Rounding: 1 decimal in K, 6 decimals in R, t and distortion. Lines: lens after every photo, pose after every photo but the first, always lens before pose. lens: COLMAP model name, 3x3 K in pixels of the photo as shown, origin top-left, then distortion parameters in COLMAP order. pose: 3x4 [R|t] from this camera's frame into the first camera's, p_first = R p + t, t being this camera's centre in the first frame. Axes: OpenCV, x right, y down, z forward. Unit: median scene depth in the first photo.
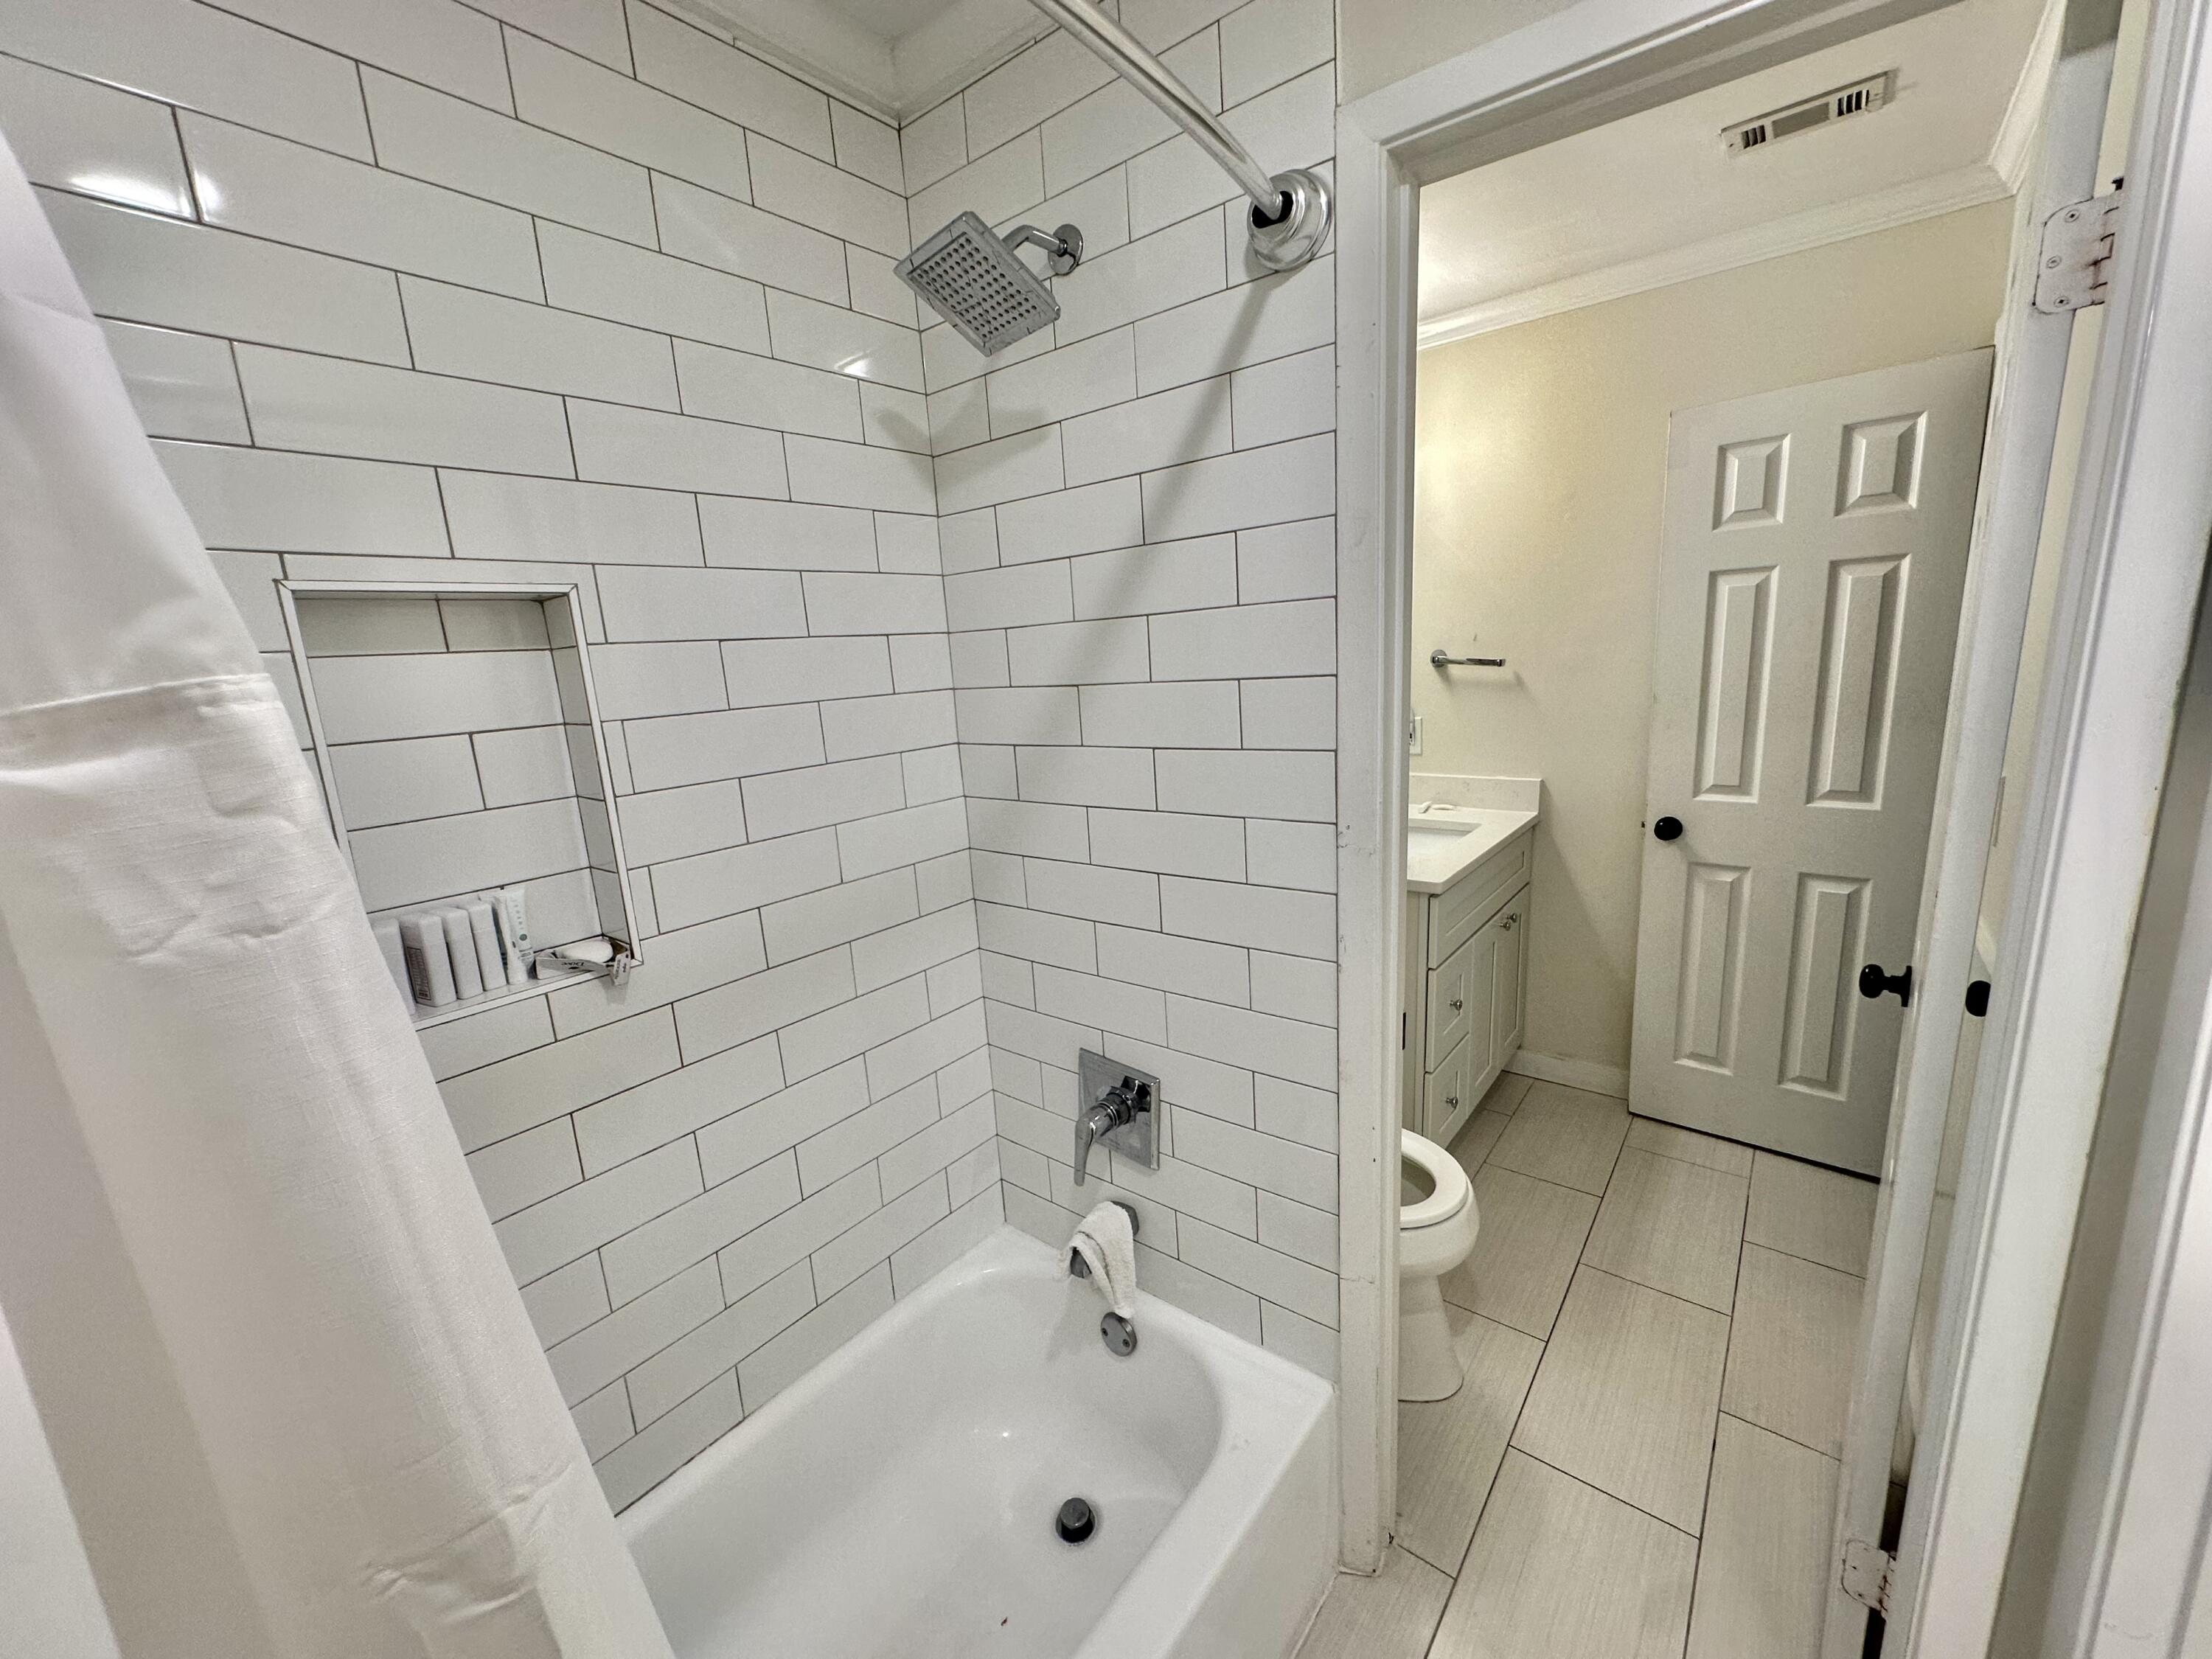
lens RADIAL K [[878.8, 0, 1106.5], [0, 878.8, 838.9], [0, 0, 1]] dist [-0.003088, 0.000378]
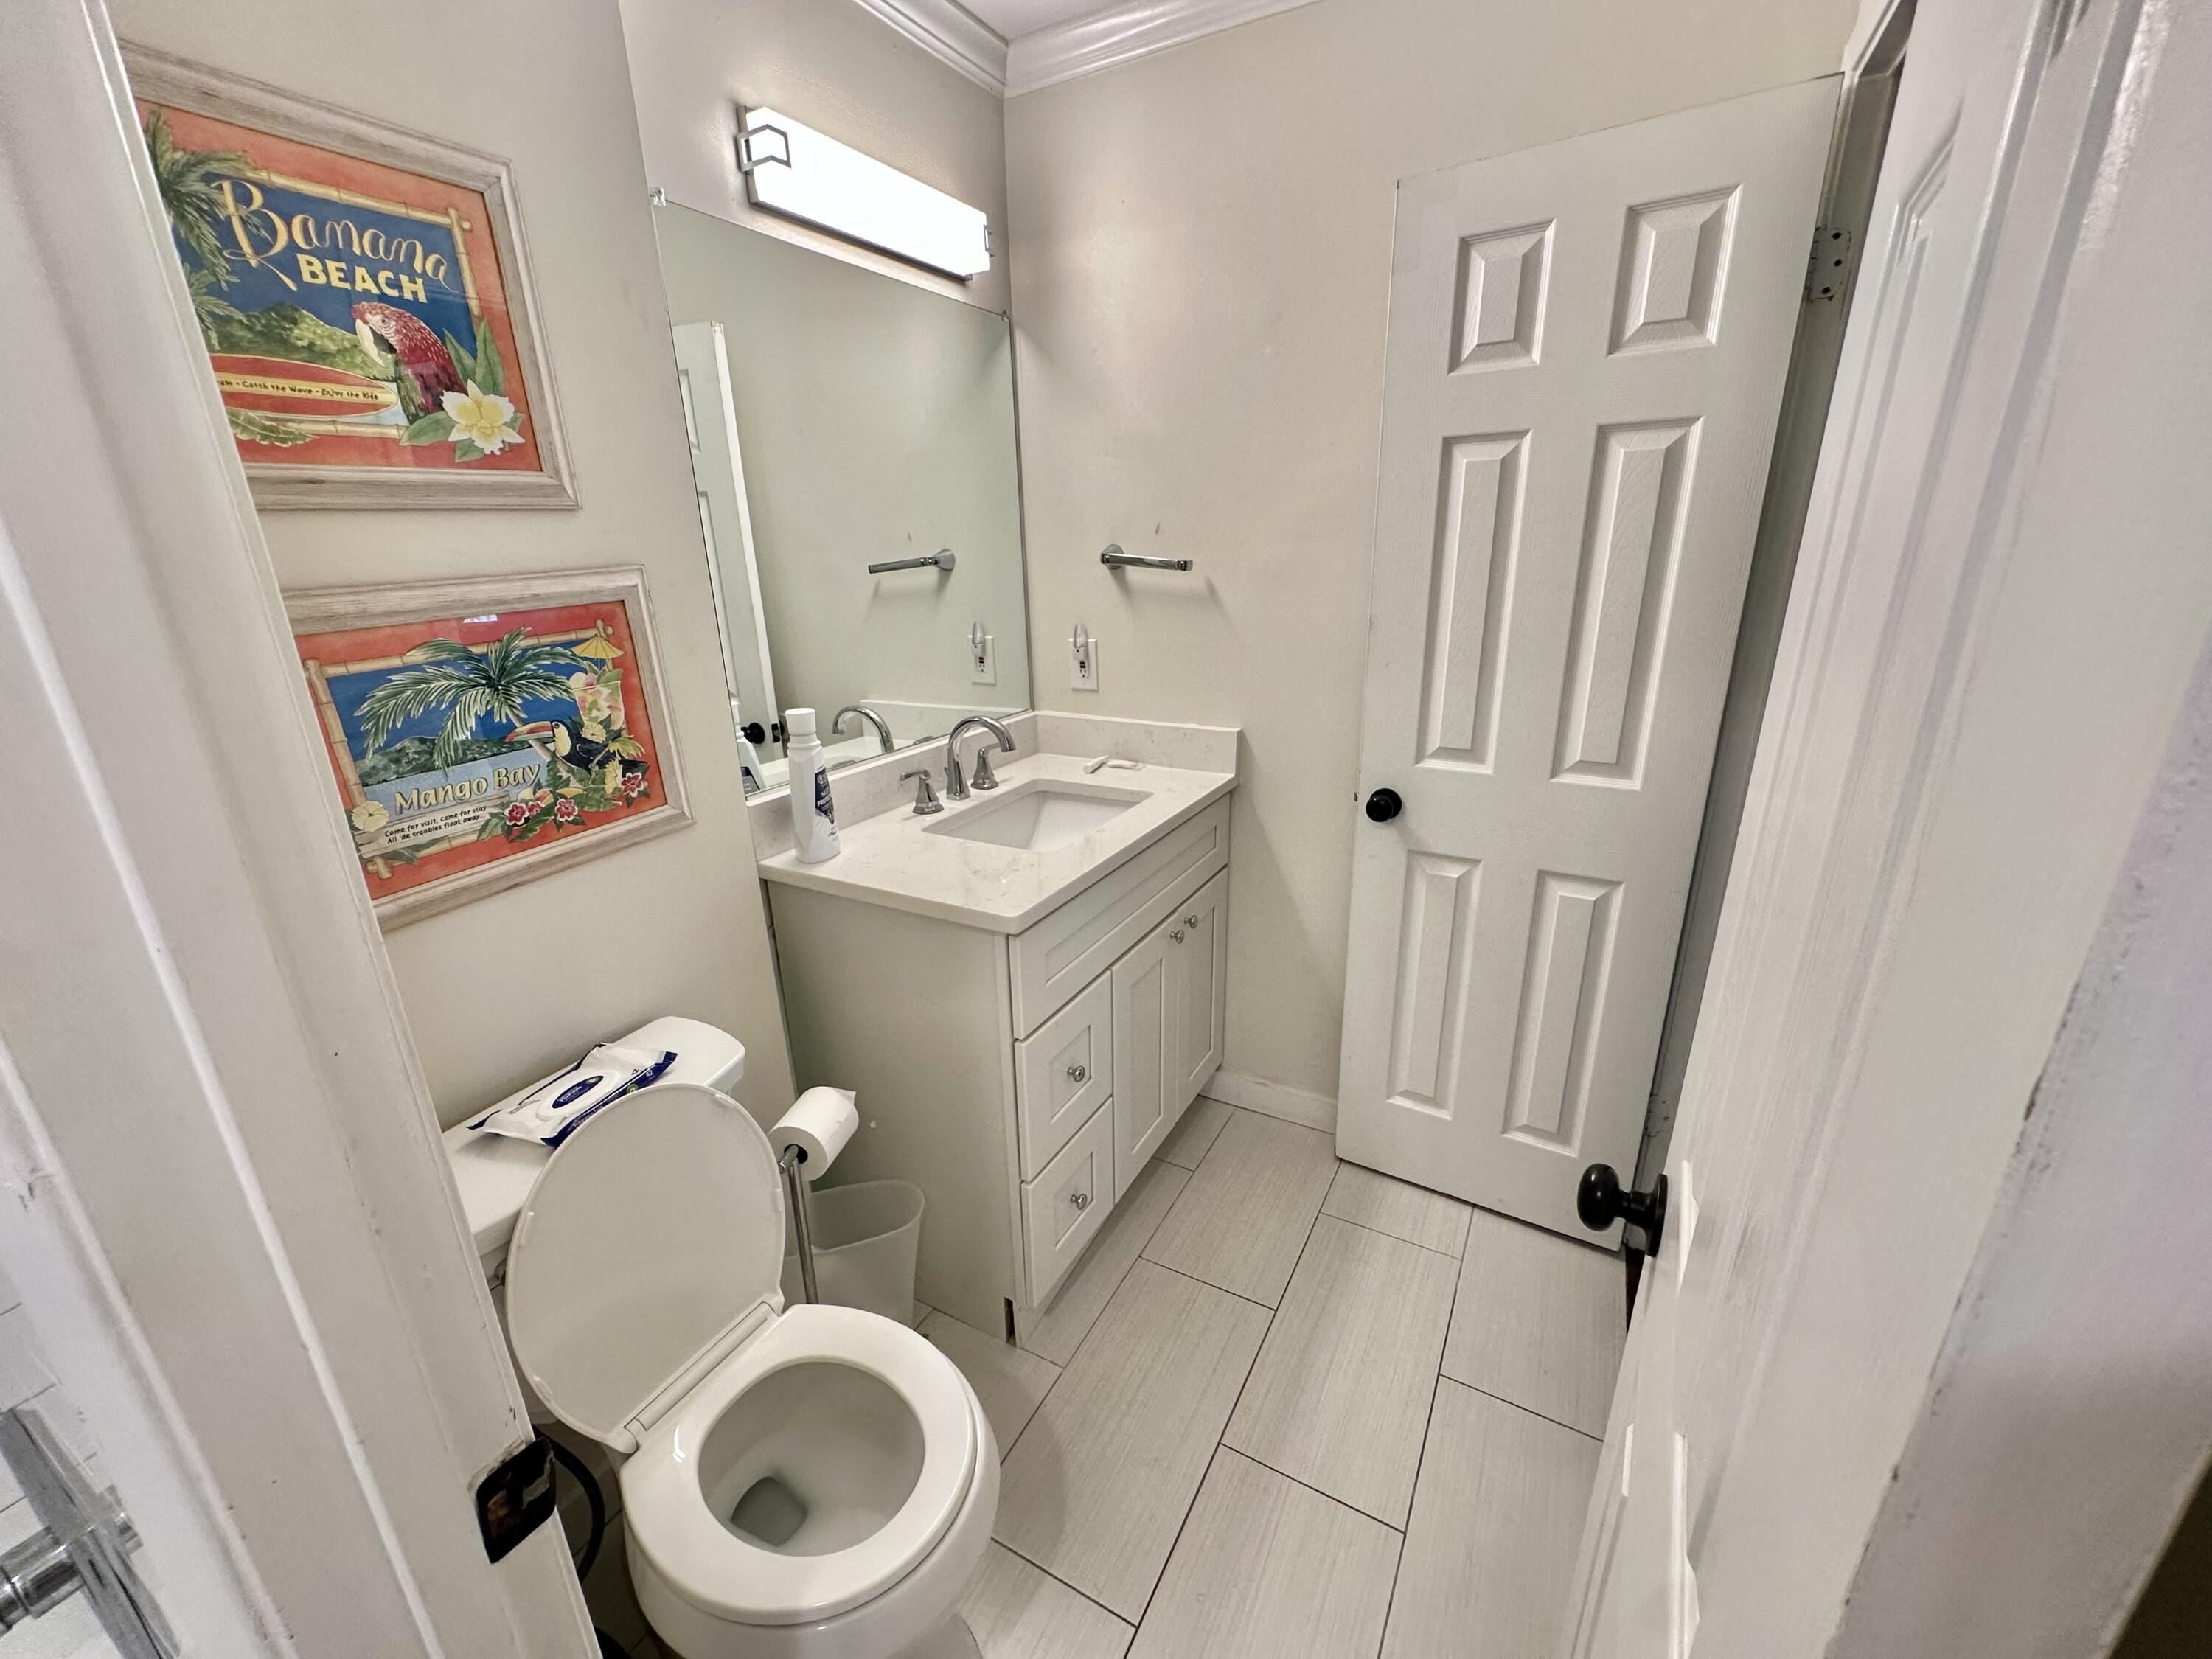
lens RADIAL K [[878.8, 0, 1104.5], [0, 878.8, 834.6], [0, 0, 1]] dist [-0.003088, 0.000378]
pose [[0.985030, -0.018369, 0.171402, 0.298735], [0.000173, 0.994411, 0.105575, -0.067547], [-0.172383, -0.103965, 0.979528, 0.336272]]
